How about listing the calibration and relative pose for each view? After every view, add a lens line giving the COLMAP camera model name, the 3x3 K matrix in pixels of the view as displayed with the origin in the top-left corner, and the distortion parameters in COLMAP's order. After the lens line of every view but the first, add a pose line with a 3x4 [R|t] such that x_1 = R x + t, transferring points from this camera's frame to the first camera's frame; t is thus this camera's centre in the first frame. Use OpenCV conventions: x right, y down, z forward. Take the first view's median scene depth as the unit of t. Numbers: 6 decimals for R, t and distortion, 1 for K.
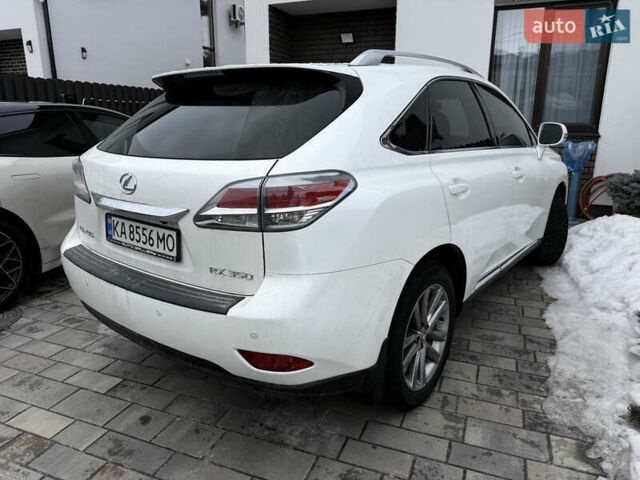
lens RADIAL K [[456.9, 0, 316.5], [0, 456.9, 239.6], [0, 0, 1]] dist [0.054577, -0.070120]
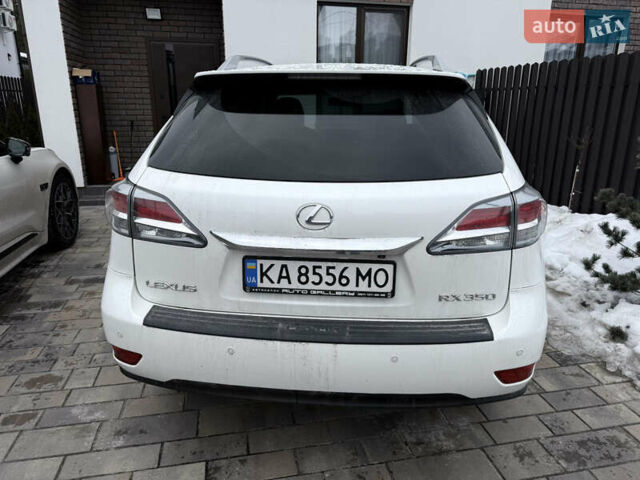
lens RADIAL K [[456.9, 0, 316.5], [0, 456.9, 239.6], [0, 0, 1]] dist [0.054577, -0.070120]
pose [[0.828492, -0.149778, 0.539599, -0.833676], [0.127438, 0.988713, 0.078774, -0.141457], [-0.545307, 0.003502, 0.838229, 0.321933]]
